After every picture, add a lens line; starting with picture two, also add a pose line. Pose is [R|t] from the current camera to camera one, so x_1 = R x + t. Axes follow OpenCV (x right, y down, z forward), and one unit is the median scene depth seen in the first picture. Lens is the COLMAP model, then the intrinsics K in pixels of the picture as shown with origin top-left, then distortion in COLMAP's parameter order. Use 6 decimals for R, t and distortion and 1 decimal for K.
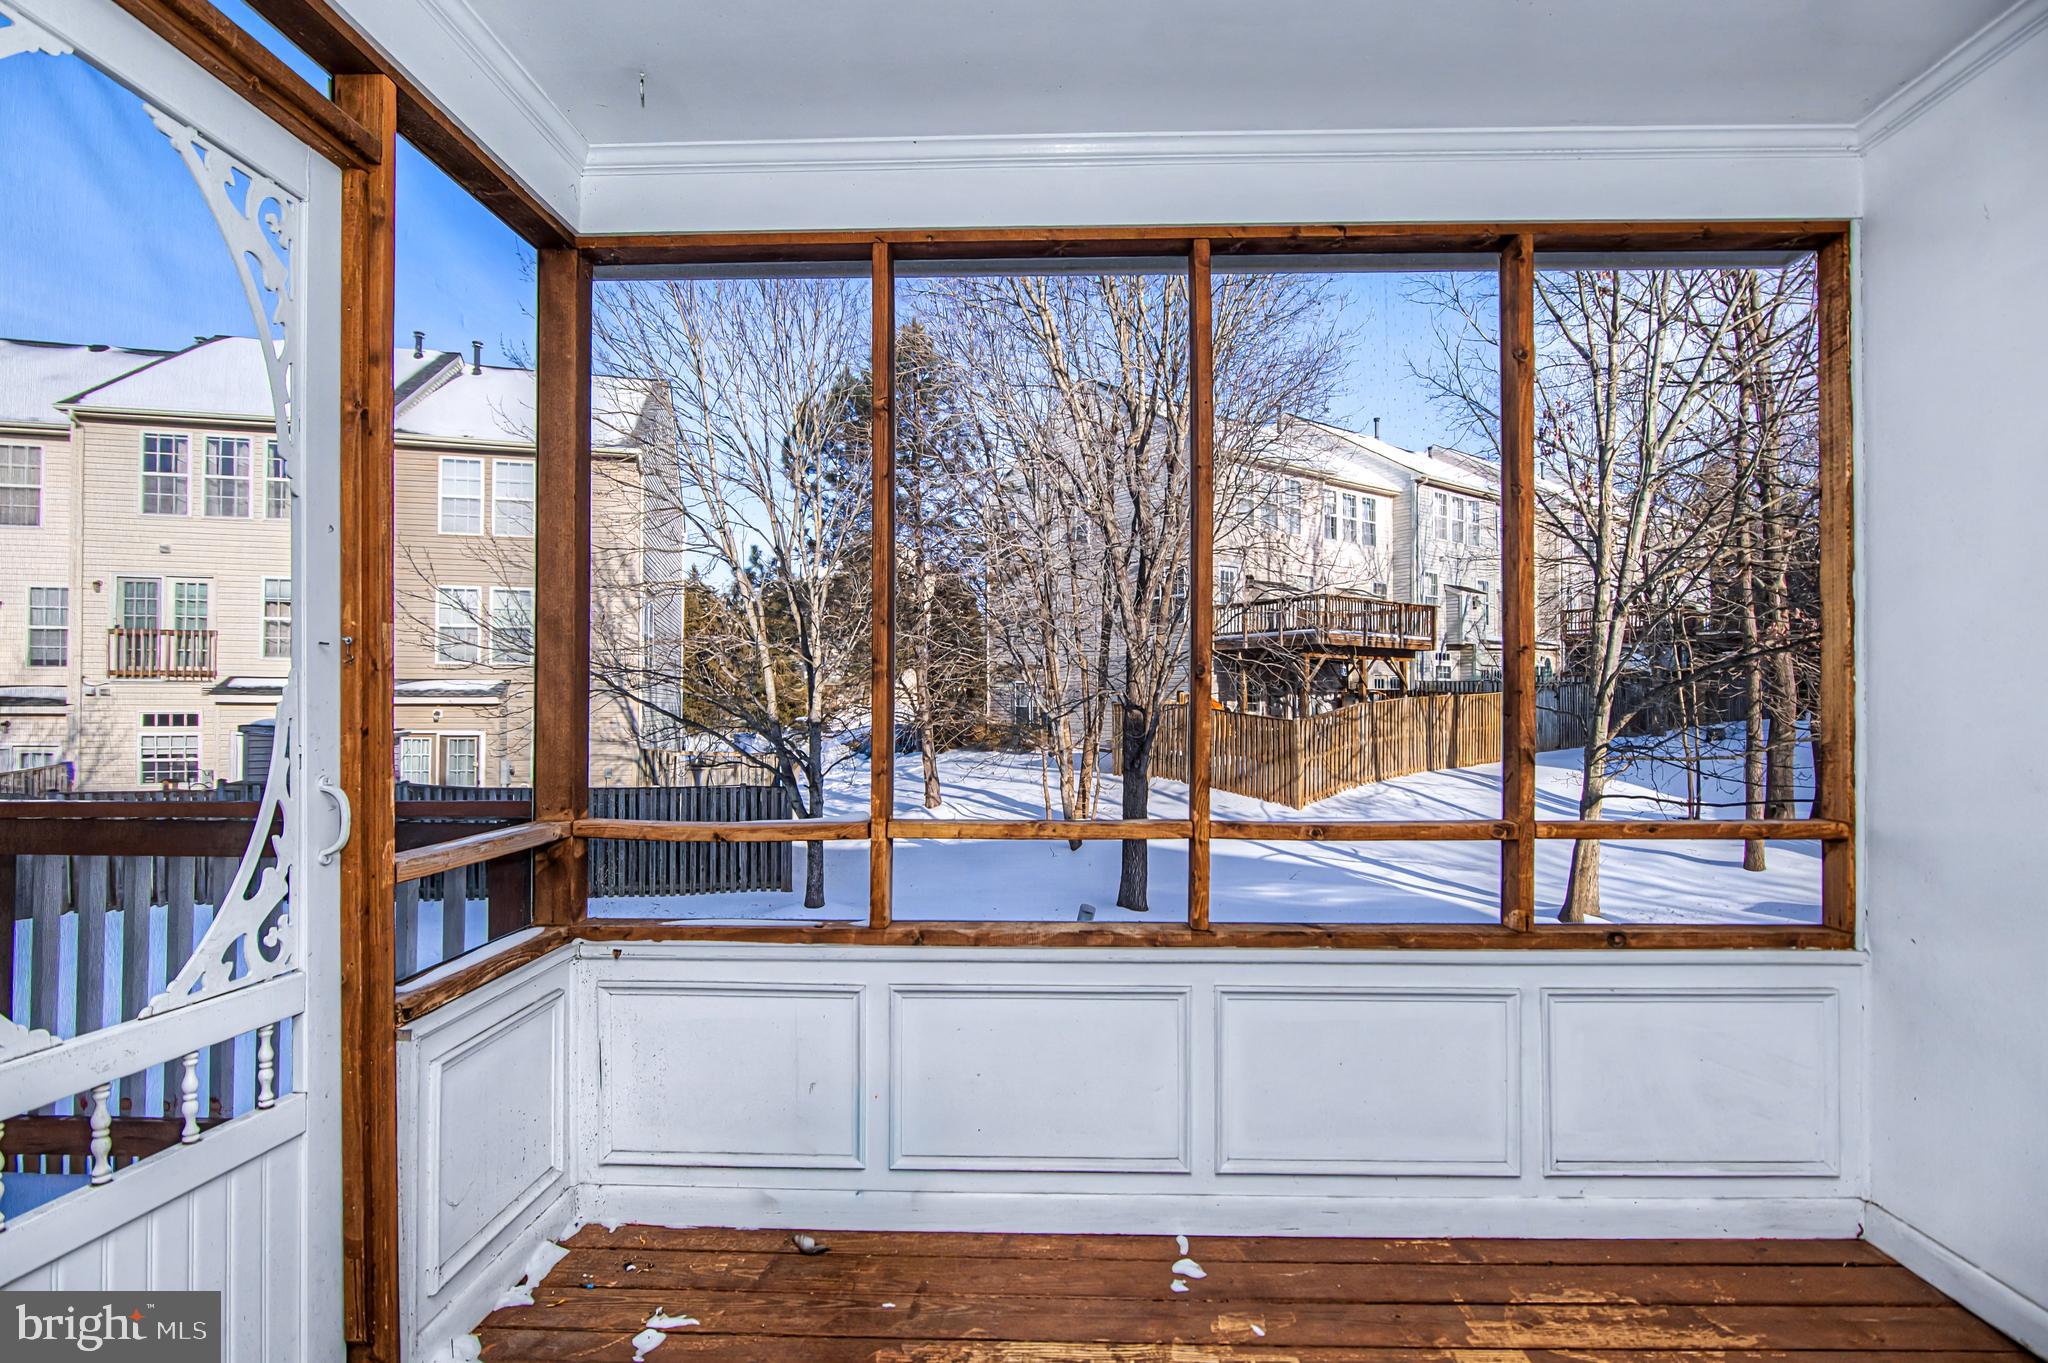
lens RADIAL K [[1034.6, 0, 1048.0], [0, 1034.6, 686.6], [0, 0, 1]] dist [-0.011749, -0.002854]
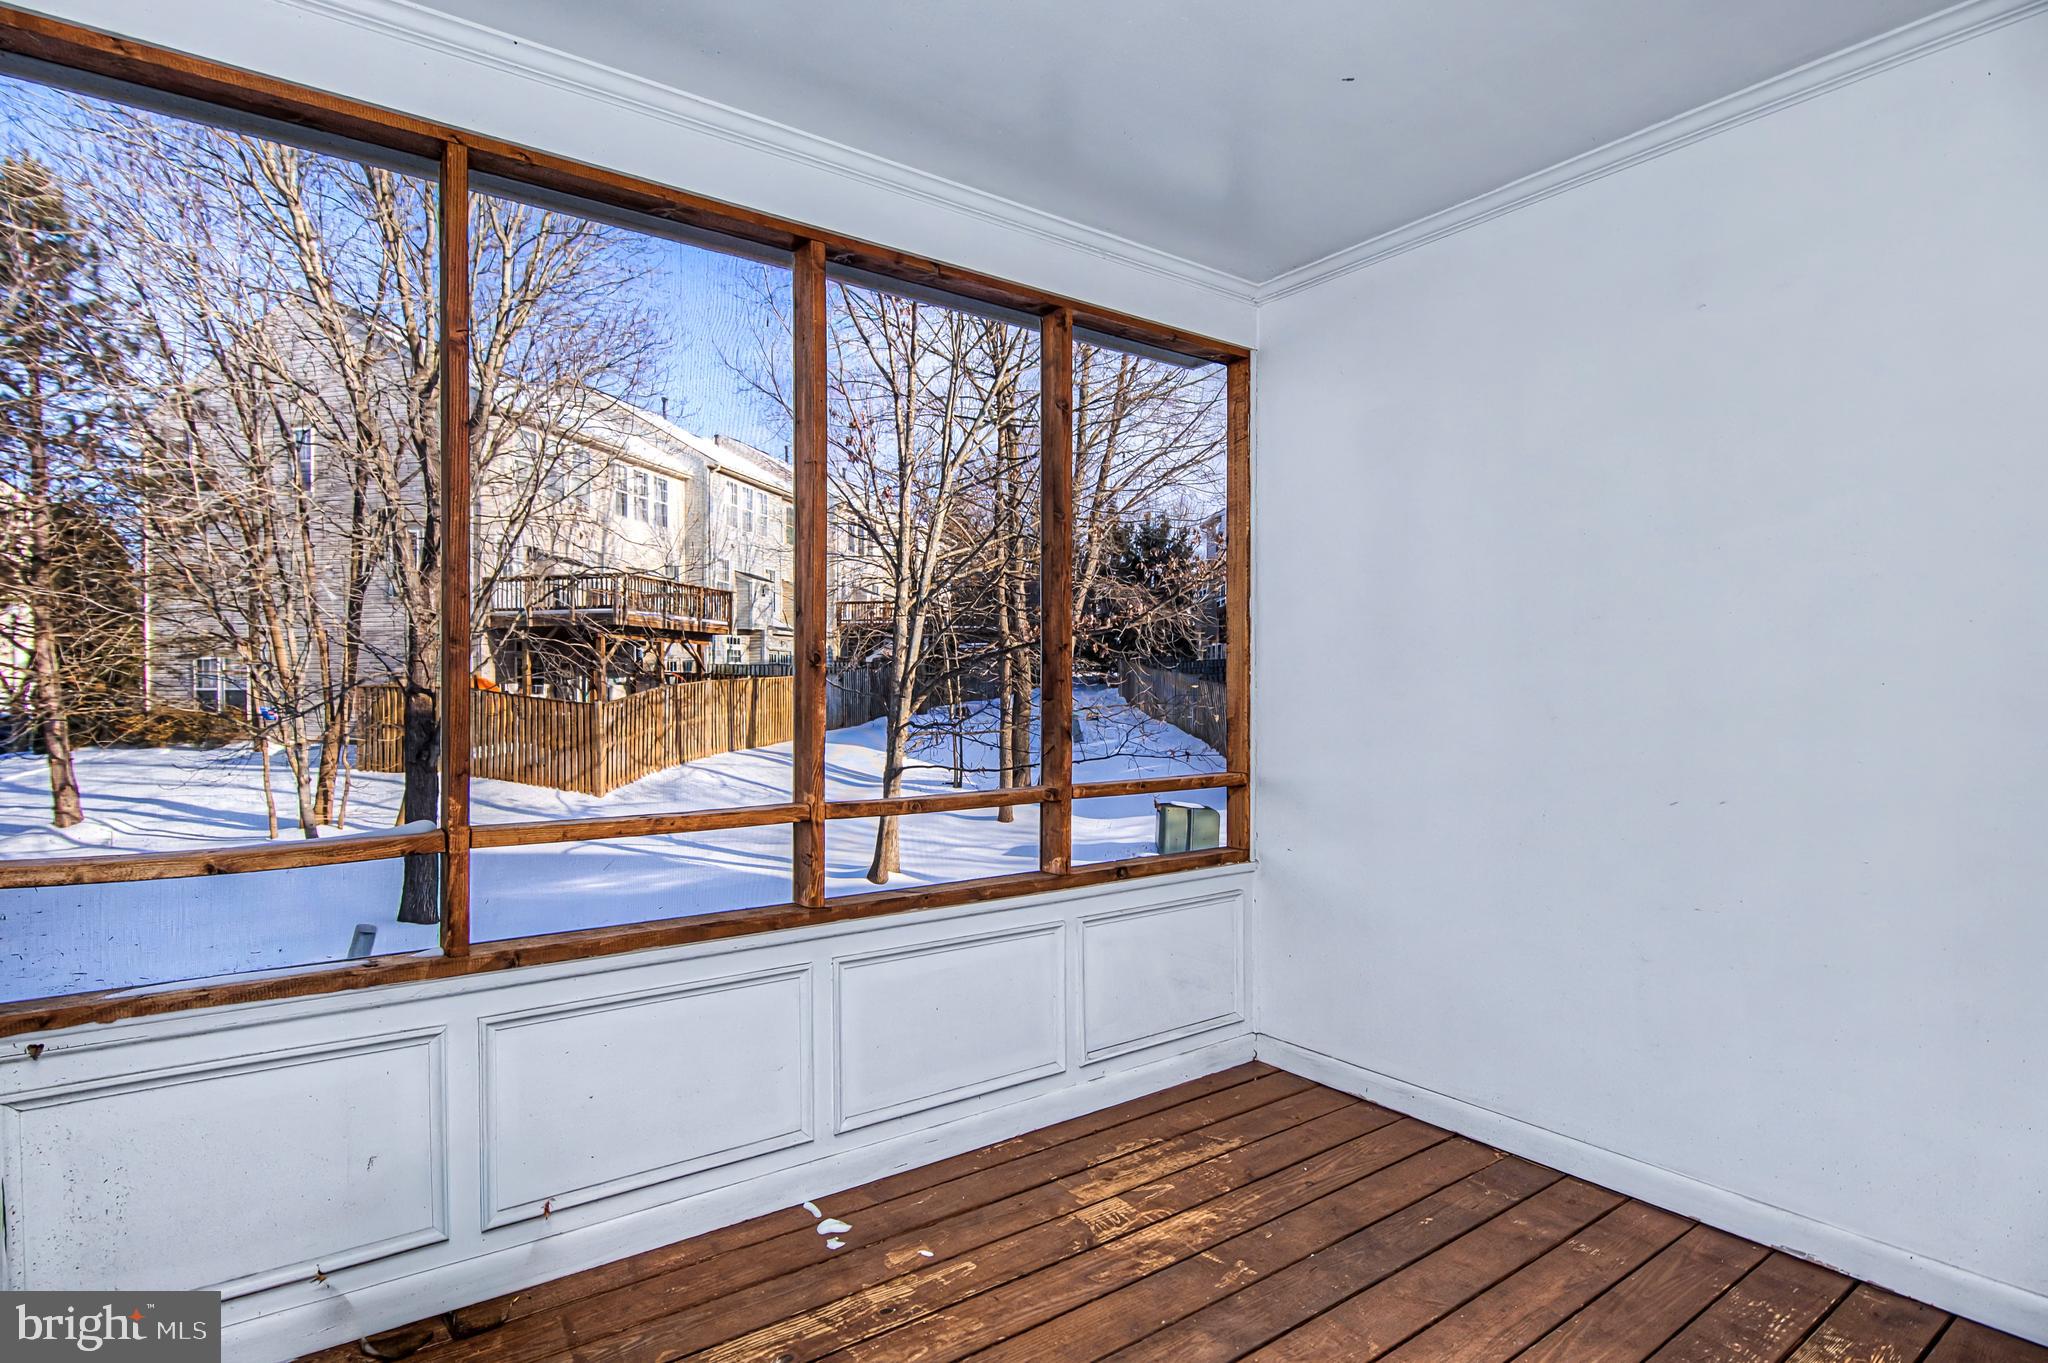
lens RADIAL K [[1034.6, 0, 1030.8], [0, 1034.6, 685.6], [0, 0, 1]] dist [-0.011749, -0.002854]
pose [[0.787852, 0.000741, 0.615864, -0.143431], [-0.010532, 0.999869, 0.012271, -0.001676], [-0.615775, -0.016154, 0.787757, 0.021580]]
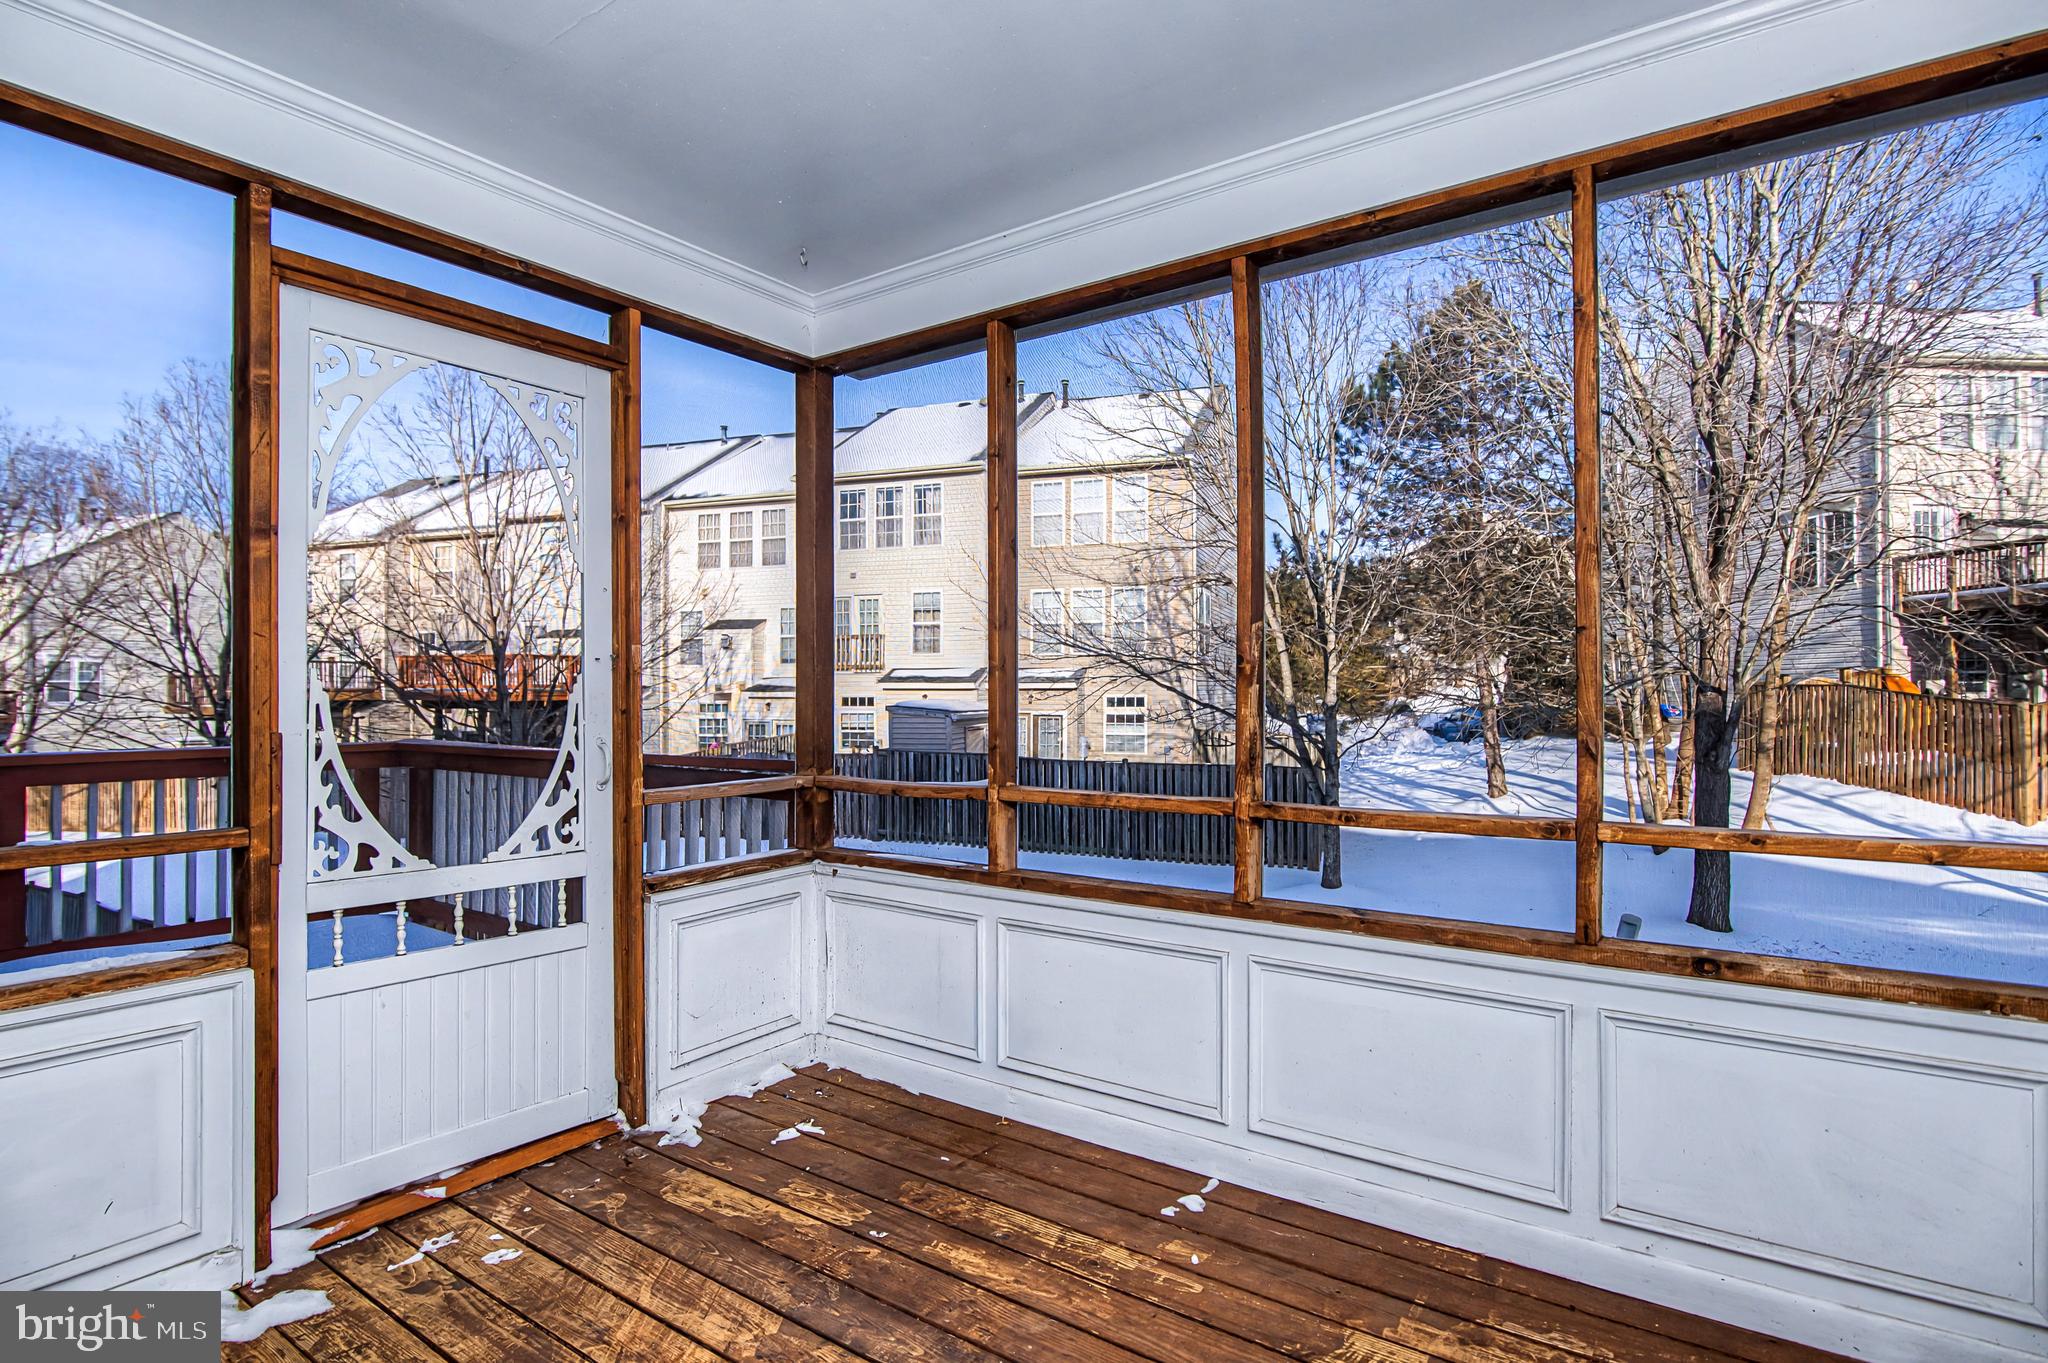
lens RADIAL K [[1034.6, 0, 1040.2], [0, 1034.6, 670.9], [0, 0, 1]] dist [-0.011749, -0.002854]
pose [[0.835469, -0.013650, -0.549368, 0.250029], [0.014514, 0.999891, -0.002772, -0.002107], [0.549346, -0.005658, 0.835576, -0.004783]]
